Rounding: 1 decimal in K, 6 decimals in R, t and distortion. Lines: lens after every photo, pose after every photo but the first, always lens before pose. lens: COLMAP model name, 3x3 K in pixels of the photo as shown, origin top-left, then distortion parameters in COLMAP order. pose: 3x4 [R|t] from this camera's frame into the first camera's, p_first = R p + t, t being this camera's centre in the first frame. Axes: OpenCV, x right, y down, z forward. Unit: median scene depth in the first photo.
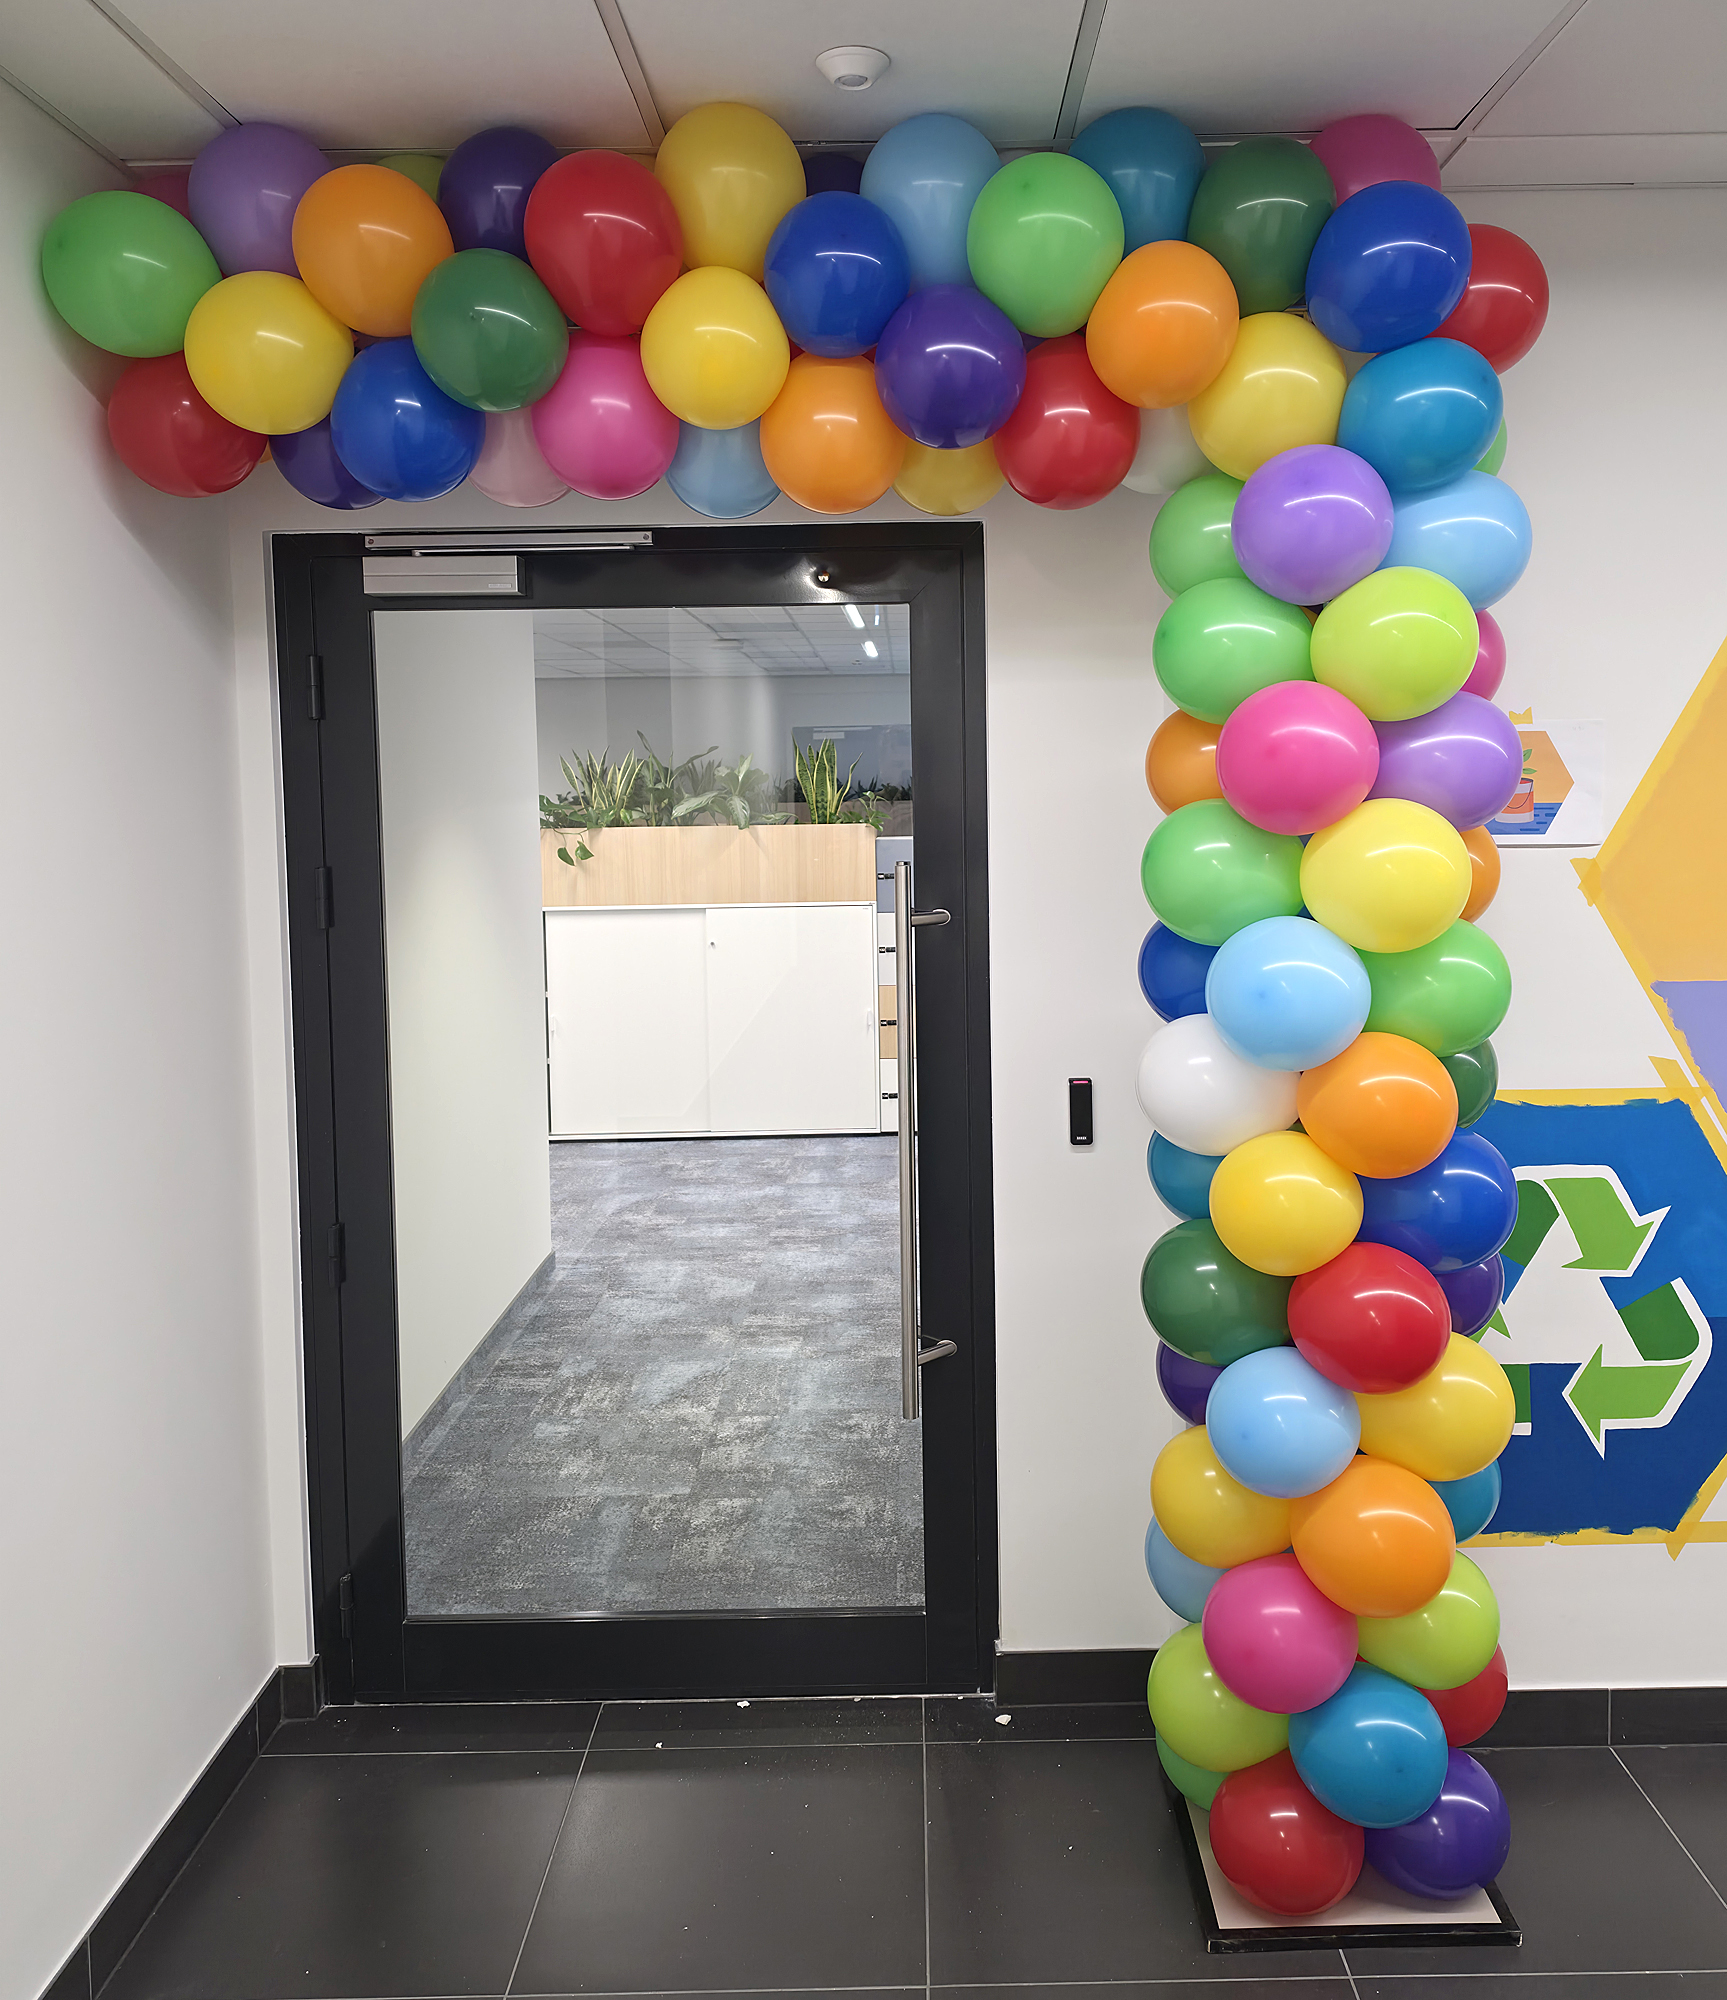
lens RADIAL K [[1627.2, 0, 940.9], [0, 1627.2, 888.6], [0, 0, 1]] dist [0.087580, -0.139978]
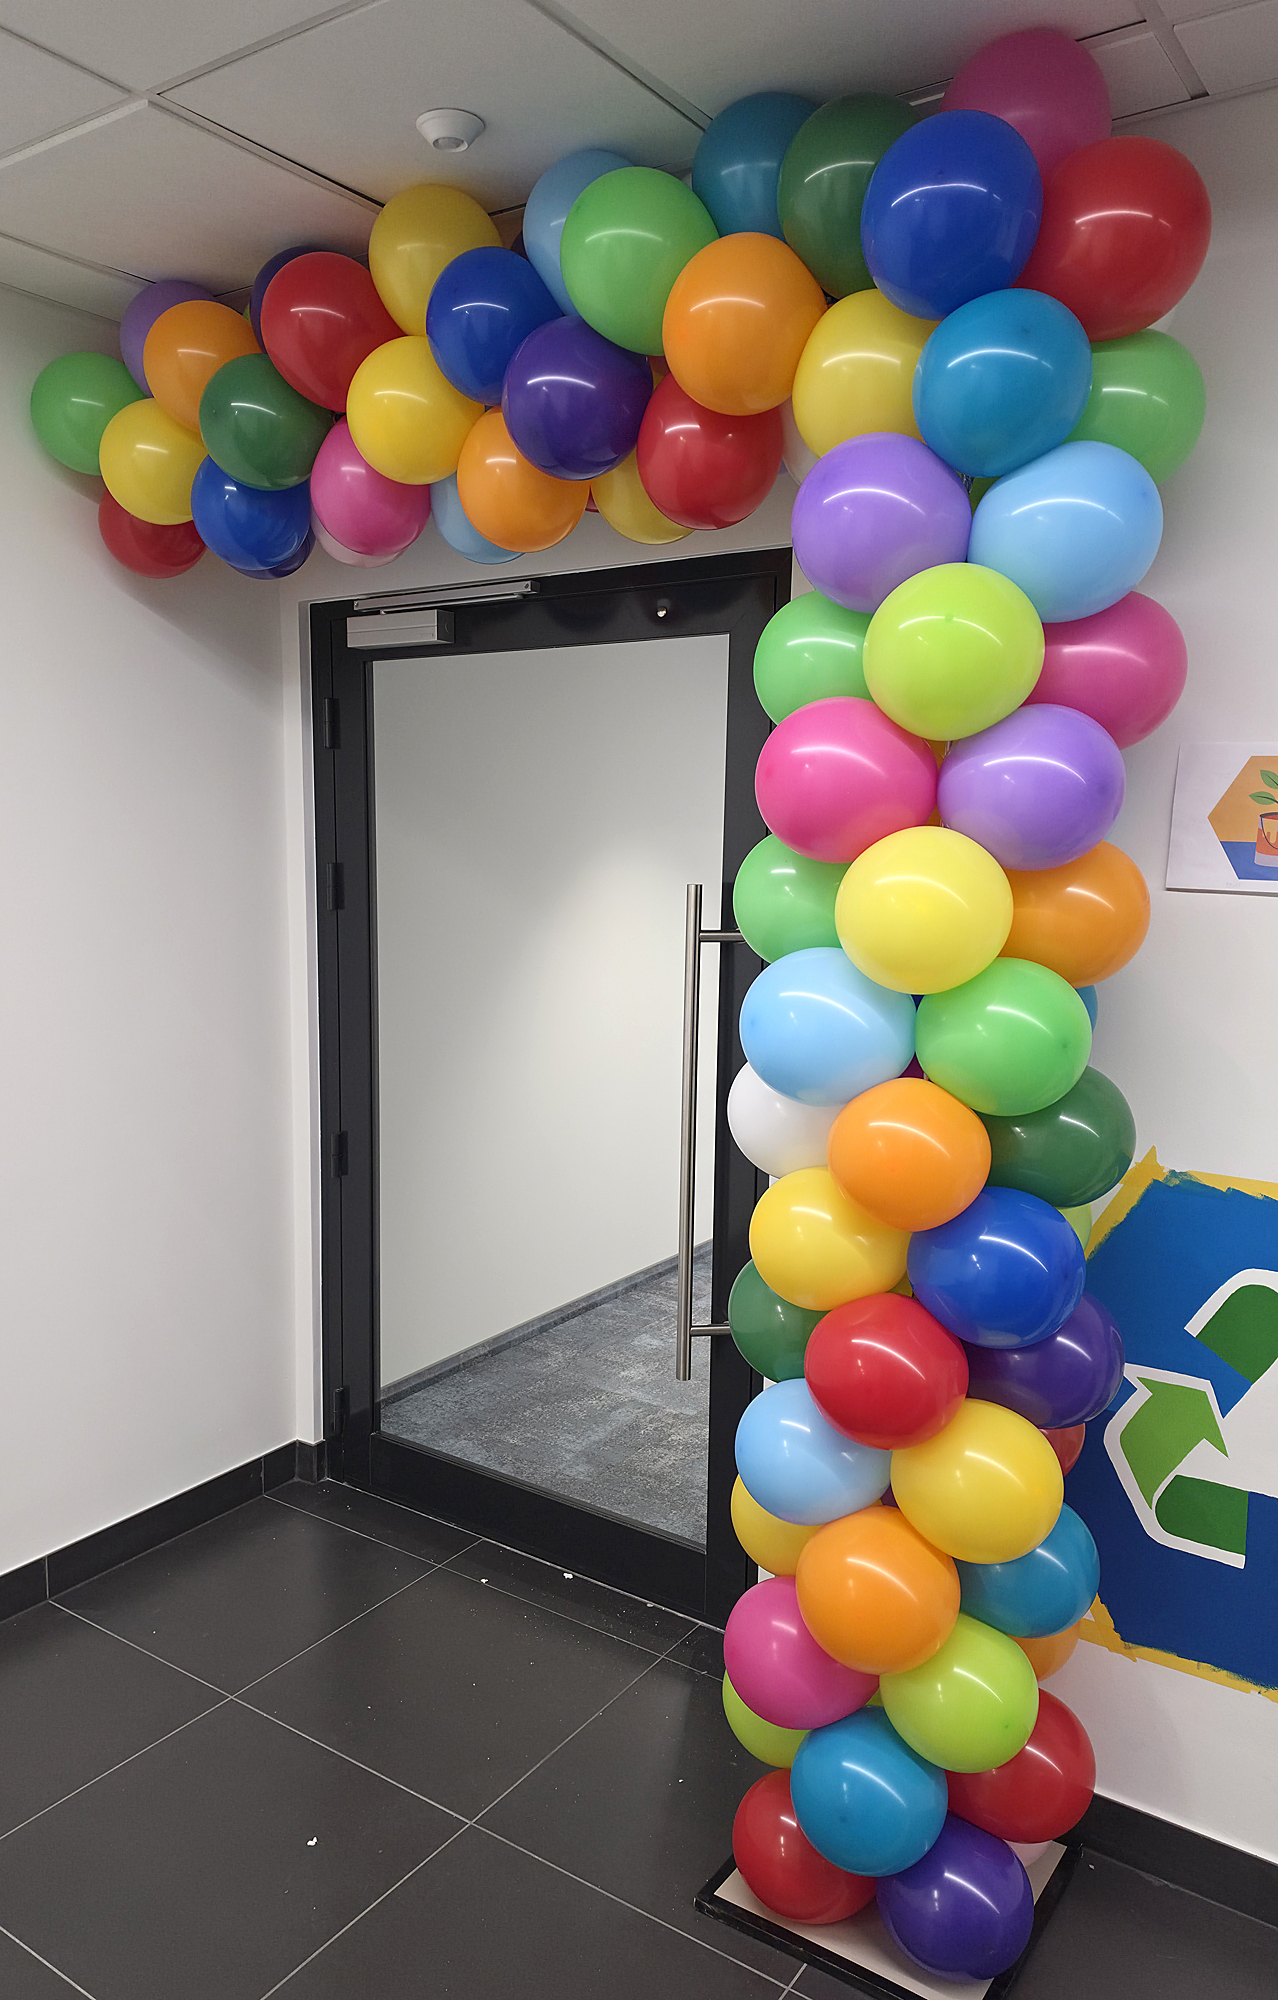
lens RADIAL K [[1427.4, 0, 636.4], [0, 1427.4, 1047.4], [0, 0, 1]] dist [0.176372, -0.311726]
pose [[0.811620, 0.115196, -0.572715, 0.607428], [-0.063720, 0.991973, 0.109225, -0.009634], [0.580700, -0.052155, 0.812445, 0.234569]]
